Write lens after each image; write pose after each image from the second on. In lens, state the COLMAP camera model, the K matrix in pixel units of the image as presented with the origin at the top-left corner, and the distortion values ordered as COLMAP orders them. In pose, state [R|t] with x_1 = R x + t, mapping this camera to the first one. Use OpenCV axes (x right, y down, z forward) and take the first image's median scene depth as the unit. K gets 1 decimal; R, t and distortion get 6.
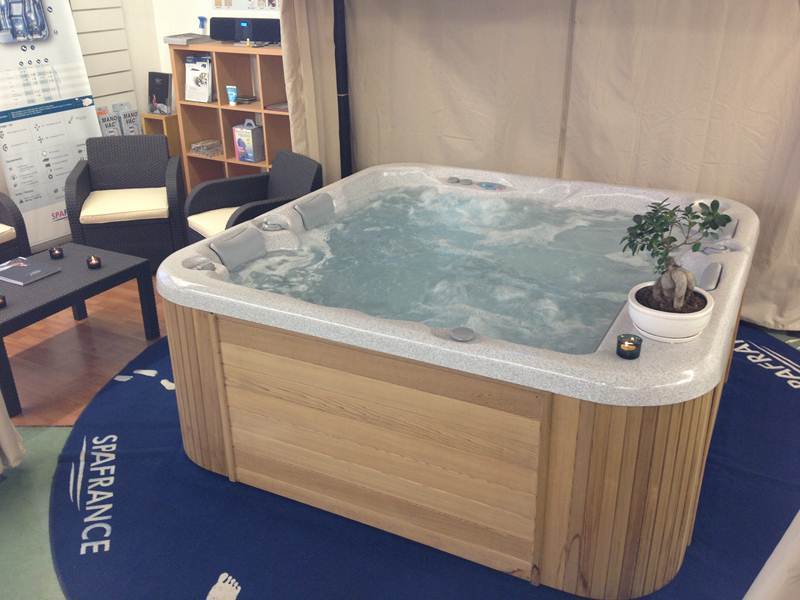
lens RADIAL K [[774.4, 0, 400.0], [0, 774.4, 300.0], [0, 0, 1]] dist [0.000238, -0.010660]
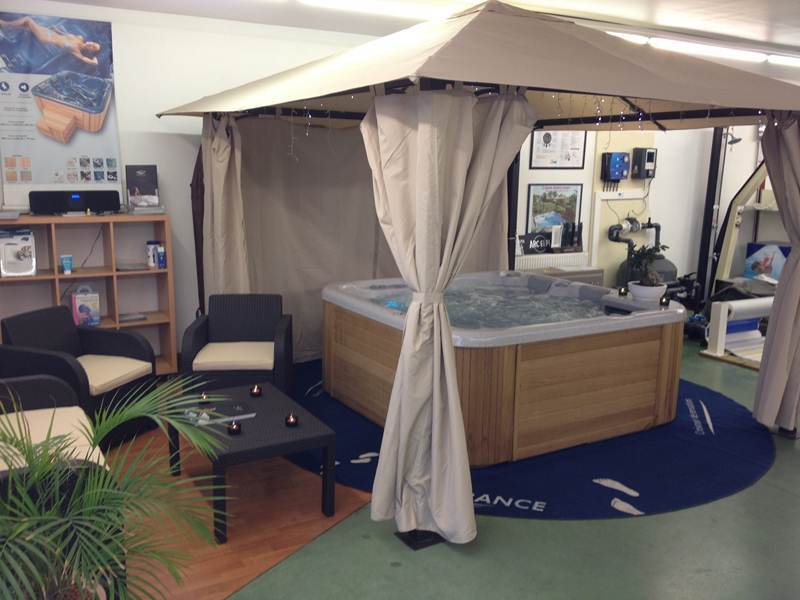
lens RADIAL K [[774.4, 0, 400.0], [0, 774.4, 300.0], [0, 0, 1]] dist [0.000238, -0.010660]
pose [[0.531334, -0.137603, 0.835913, -0.828778], [0.318549, 0.946759, -0.046631, -0.036745], [-0.784991, 0.291056, 0.546878, 0.127881]]
